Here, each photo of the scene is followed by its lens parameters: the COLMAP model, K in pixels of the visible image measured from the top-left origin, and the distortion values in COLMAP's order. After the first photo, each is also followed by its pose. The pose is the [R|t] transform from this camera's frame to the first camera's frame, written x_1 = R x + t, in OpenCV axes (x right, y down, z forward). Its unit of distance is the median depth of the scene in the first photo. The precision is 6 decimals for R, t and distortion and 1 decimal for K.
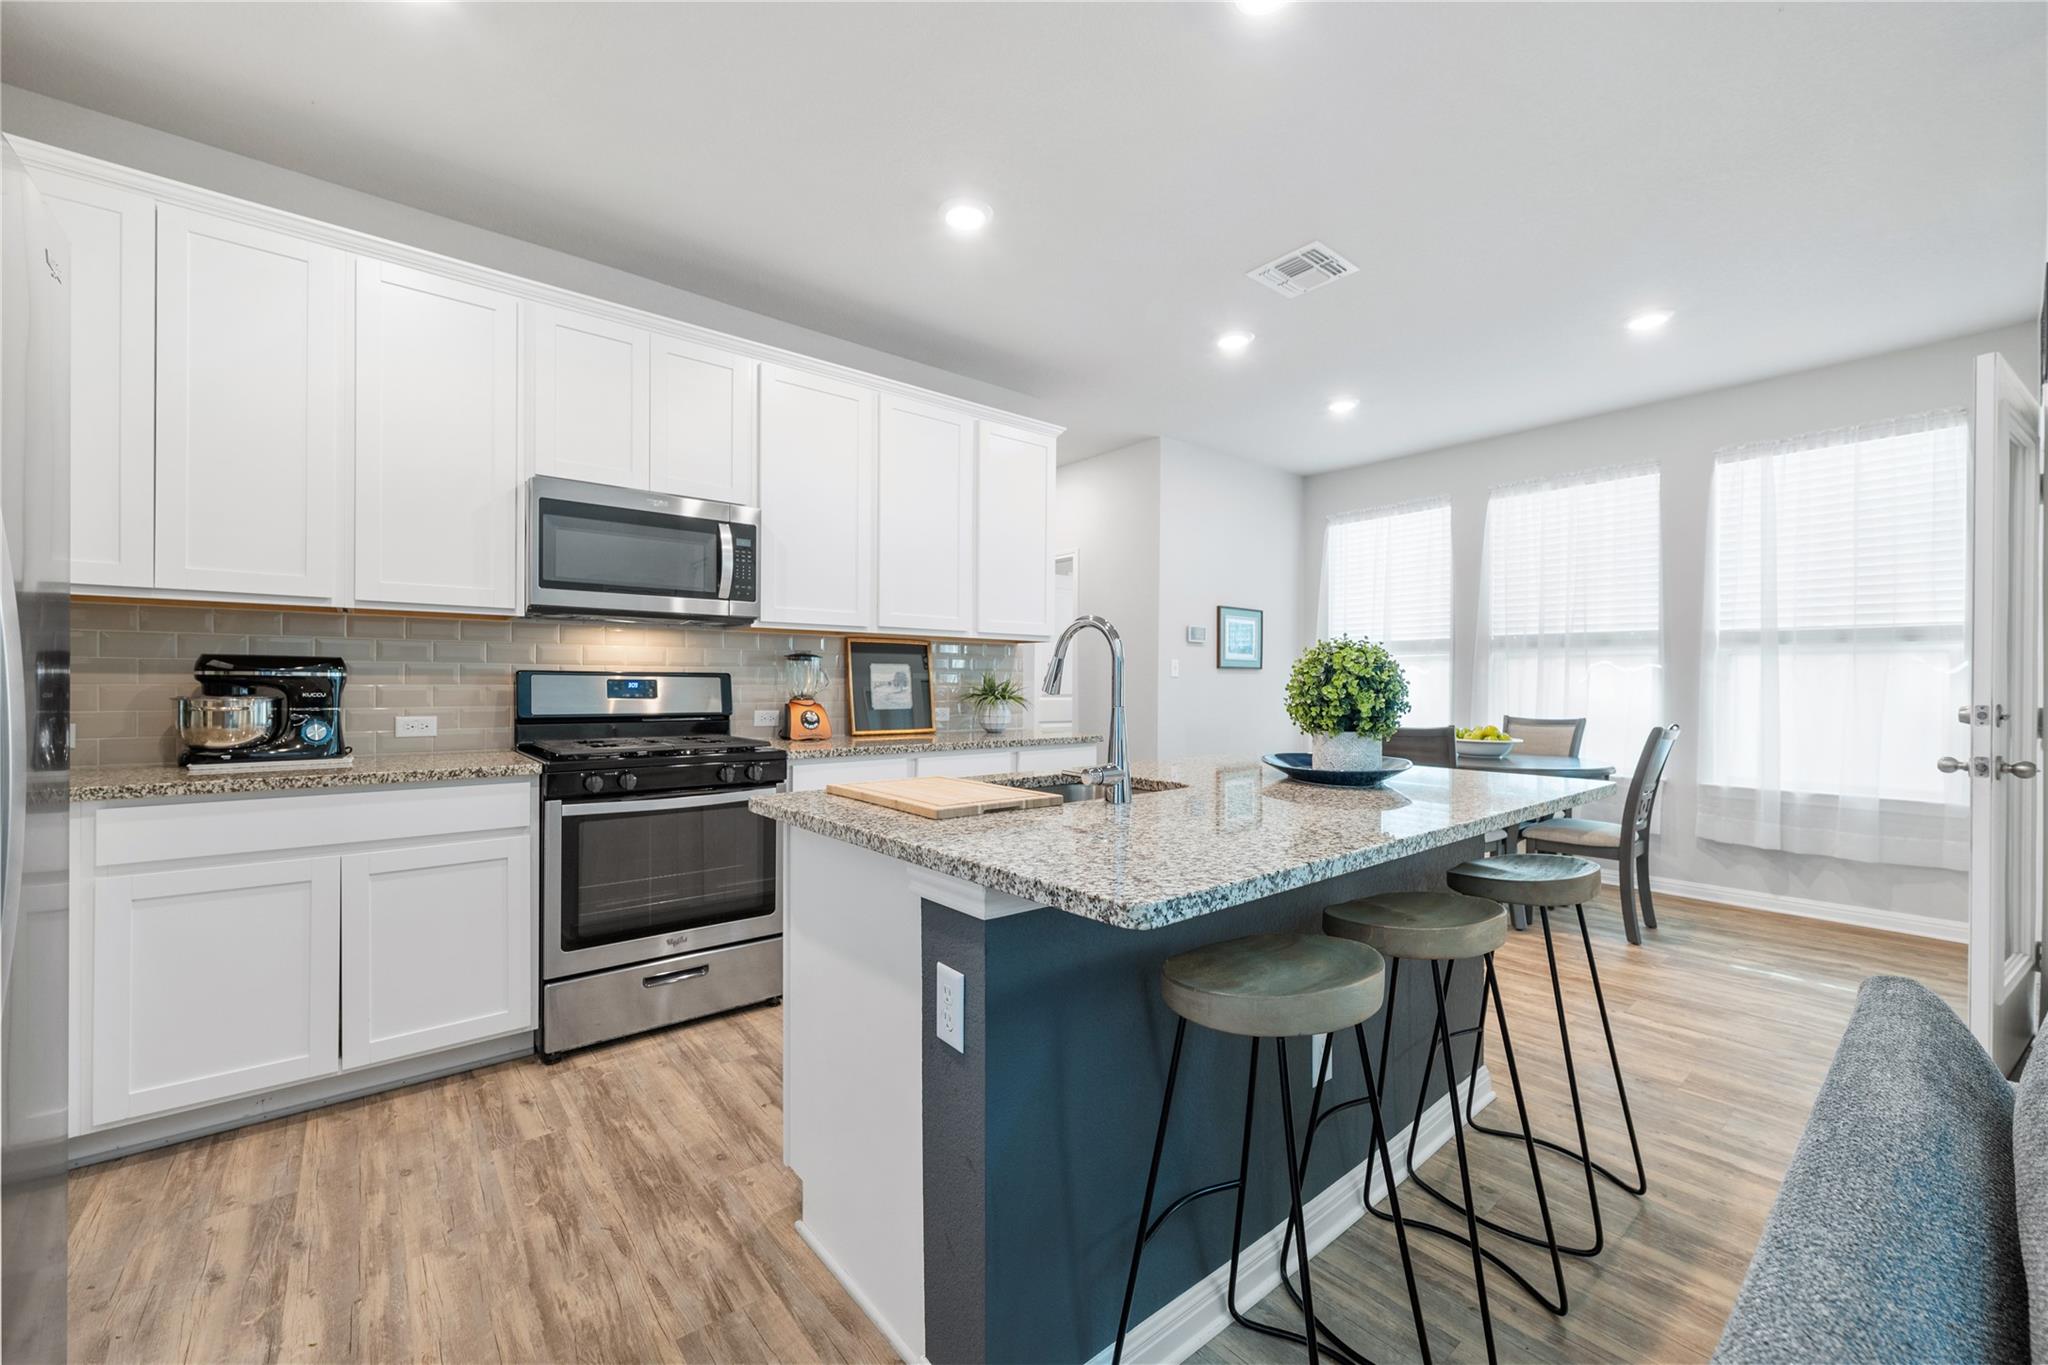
lens RADIAL K [[802.9, 0, 1025.8], [0, 802.9, 675.2], [0, 0, 1]] dist [-0.000476, 0.000057]
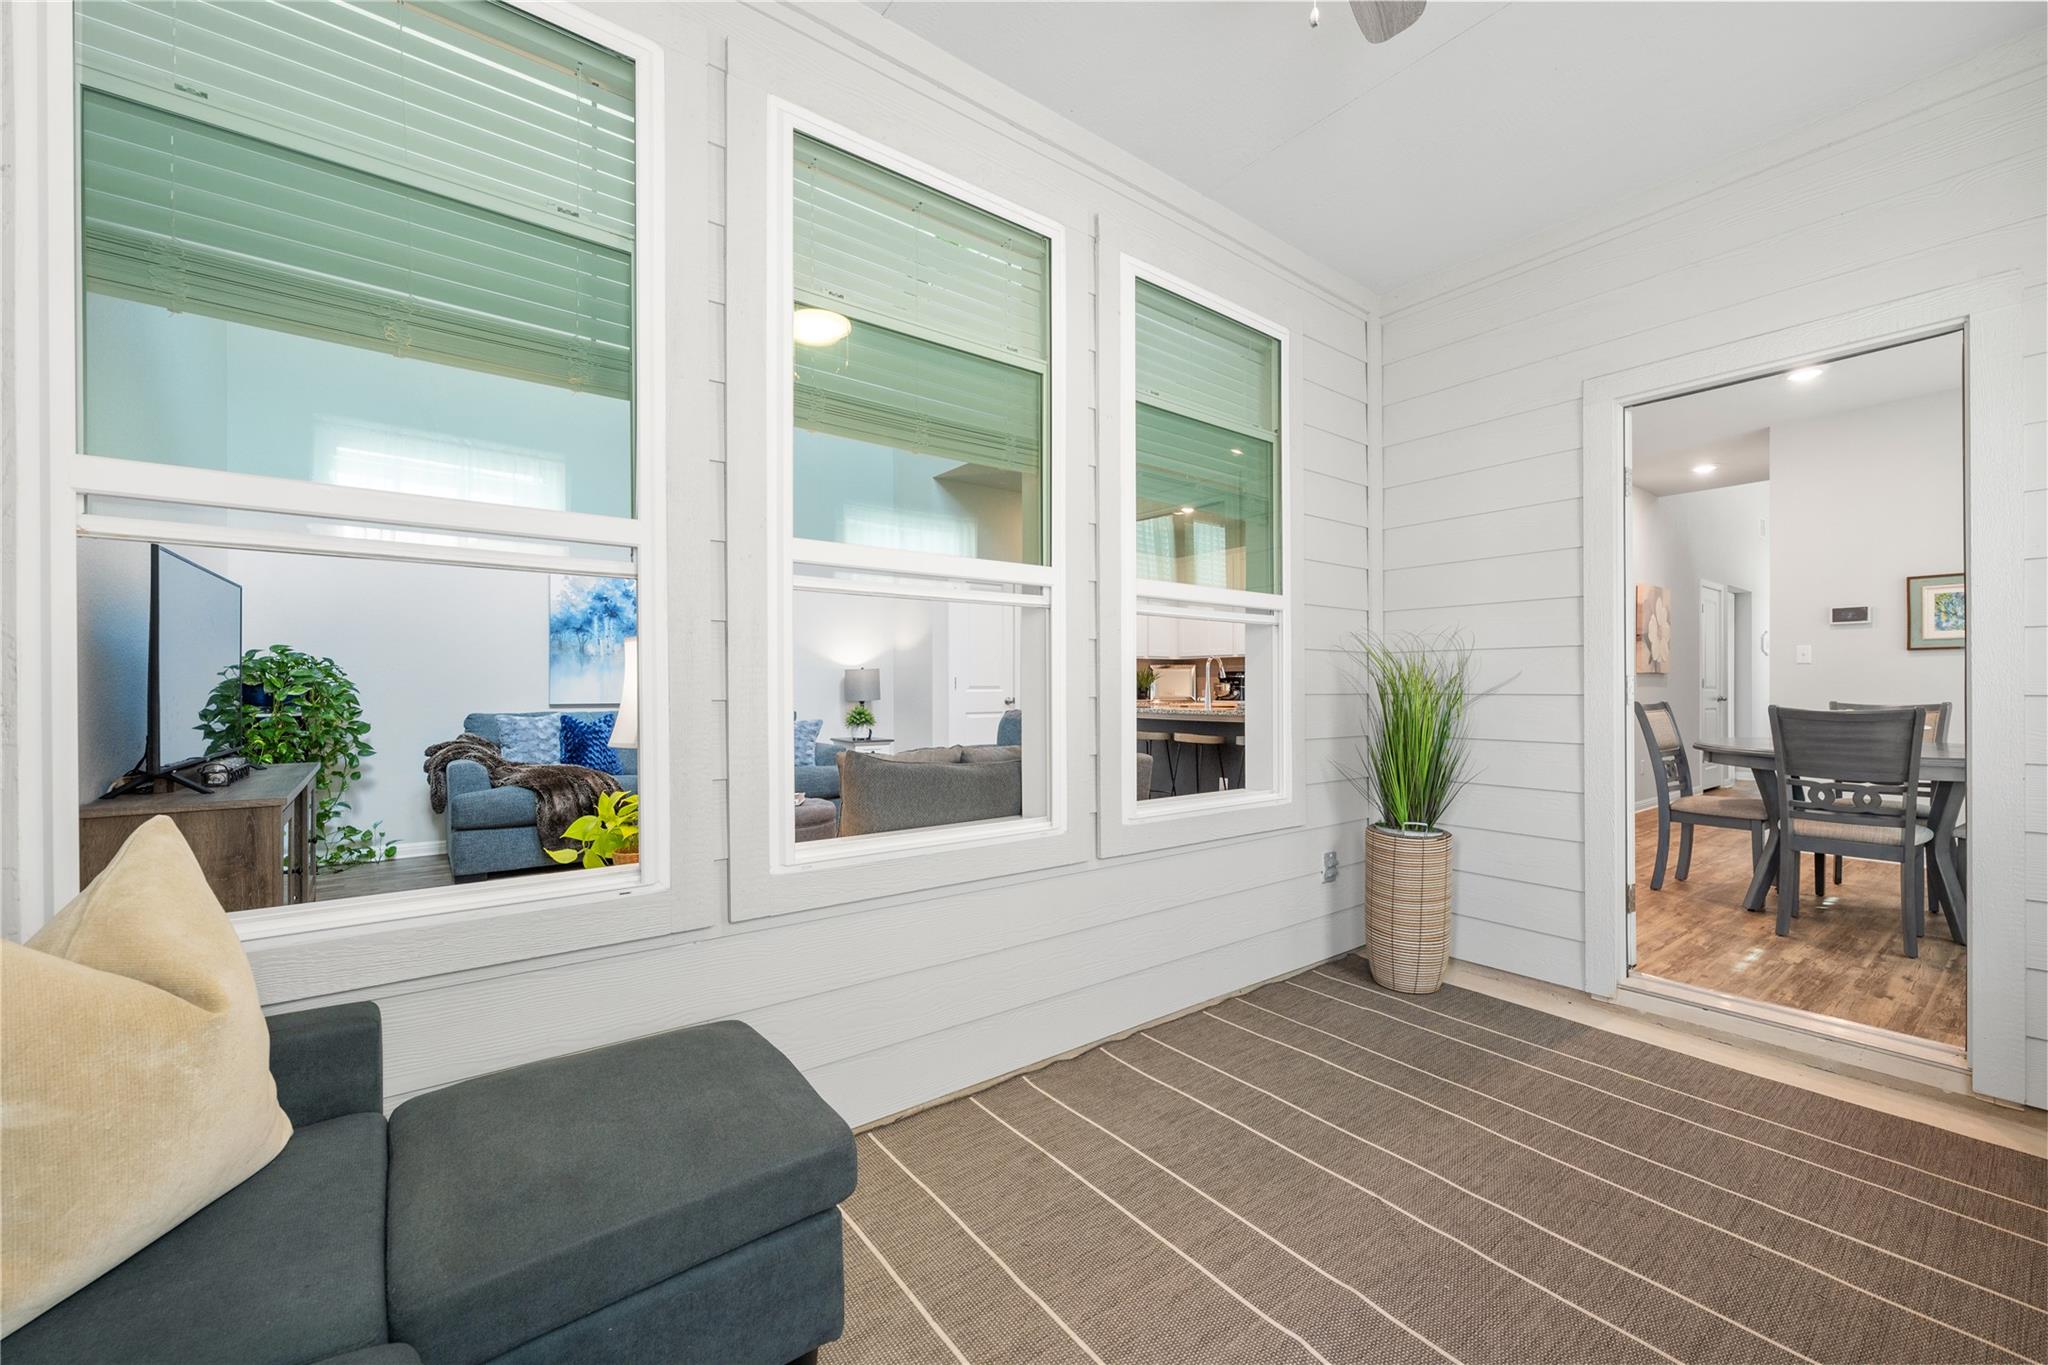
lens RADIAL K [[802.9, 0, 1016.6], [0, 802.9, 685.0], [0, 0, 1]] dist [-0.000476, 0.000057]
pose [[-0.048012, -0.005494, -0.998832, 1.676813], [0.016827, 0.999839, -0.006308, 0.026064], [0.998705, -0.017110, -0.047912, 0.132826]]
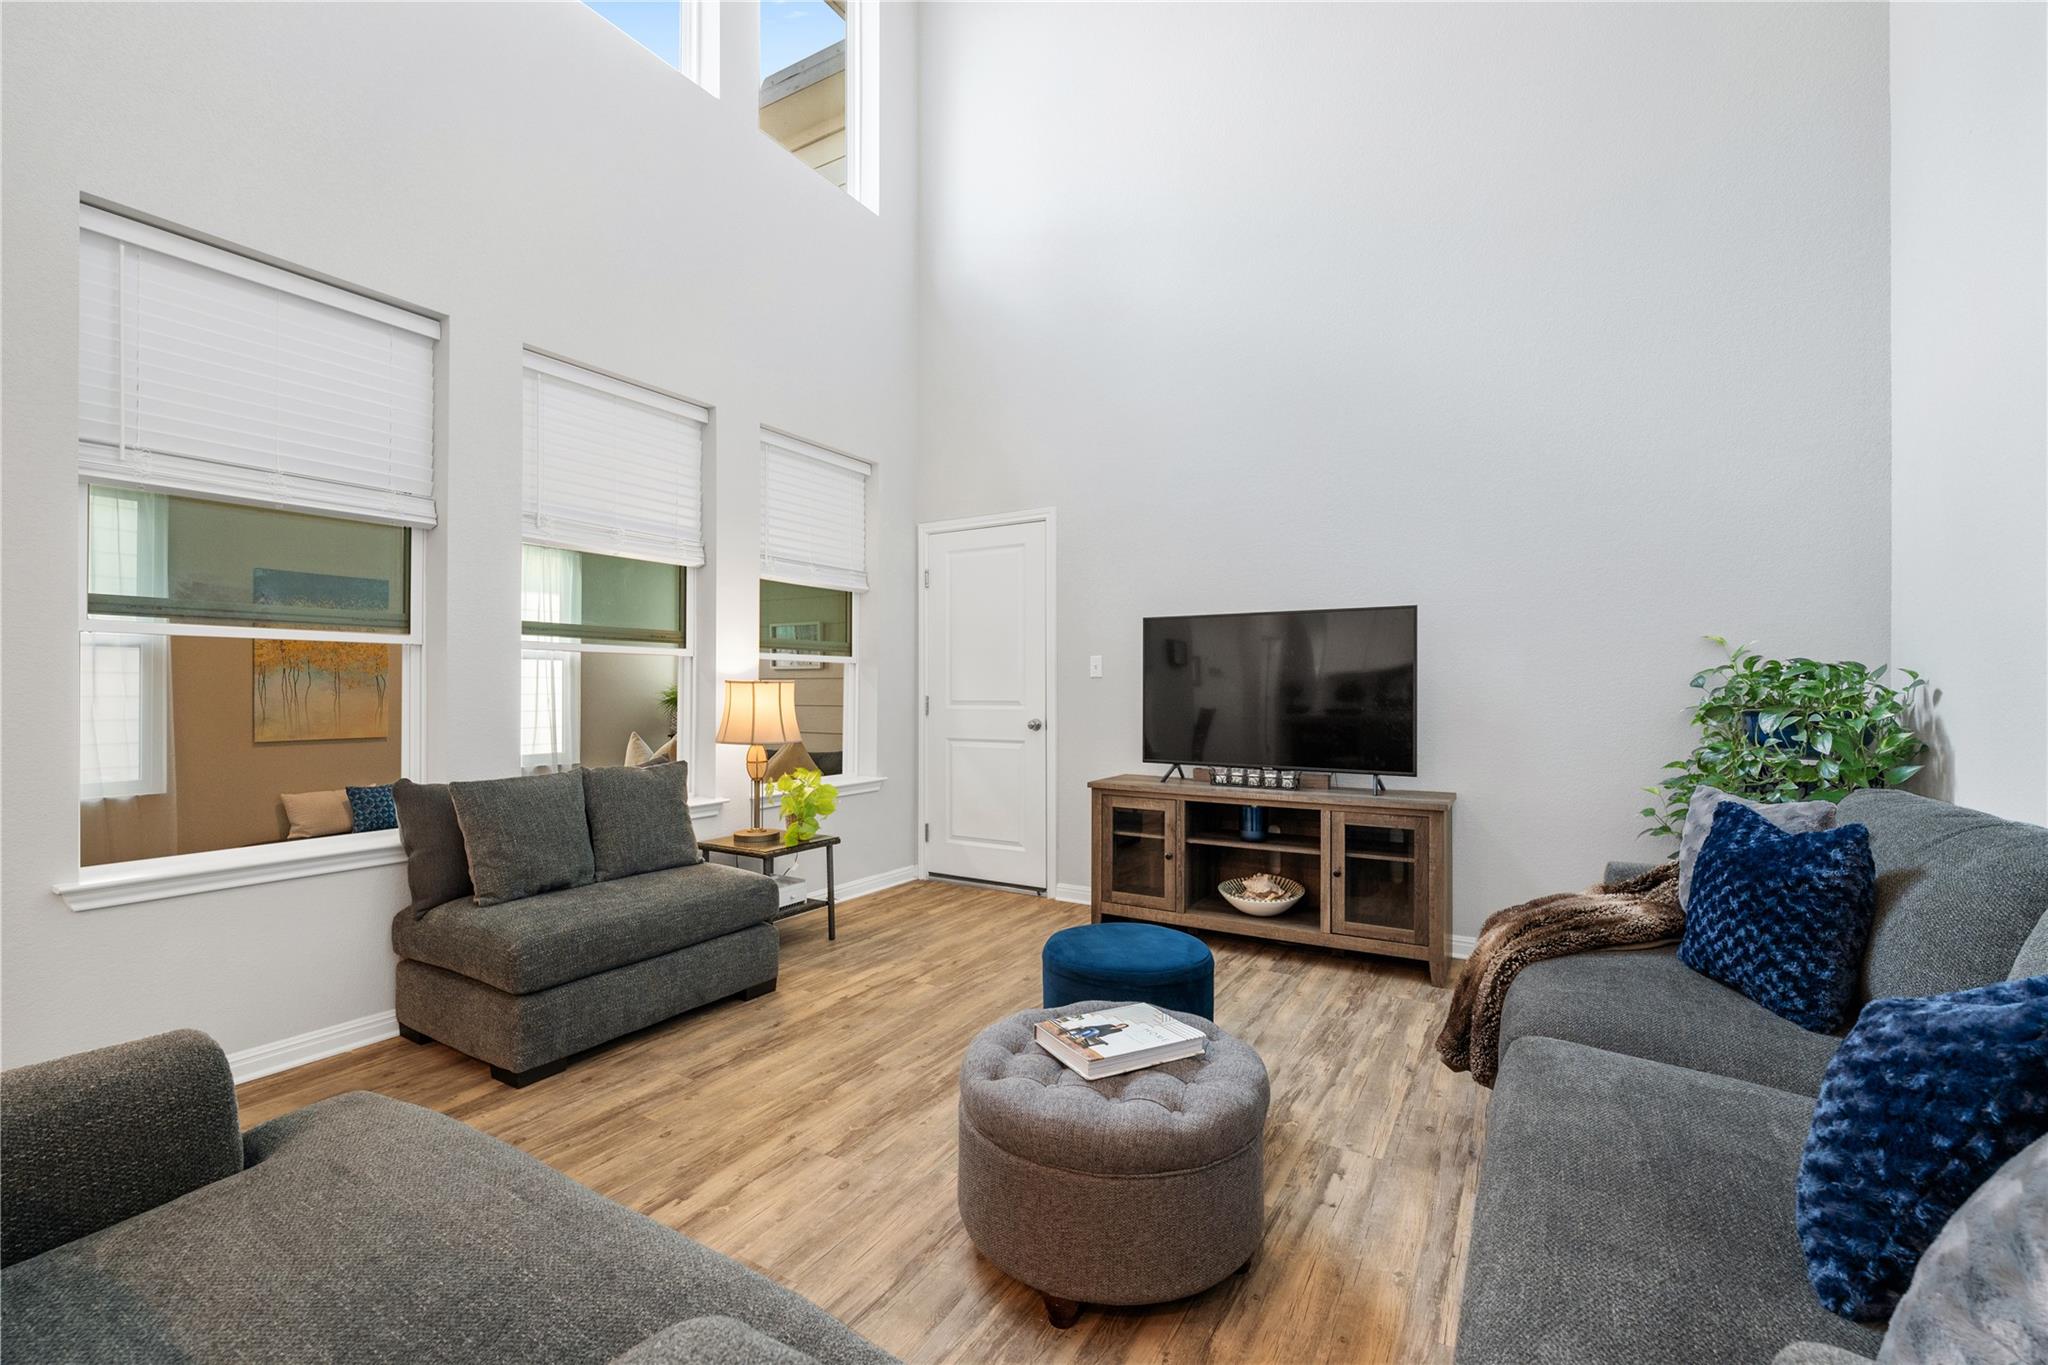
lens RADIAL K [[858.1, 0, 1016.8], [0, 858.1, 686.2], [0, 0, 1]] dist [-0.002558, 0.000005]
pose [[-0.320112, -0.004480, 0.947369, -0.163733], [-0.016055, 0.999871, -0.000697, 0.001213], [-0.947243, -0.015433, -0.320143, 0.166202]]
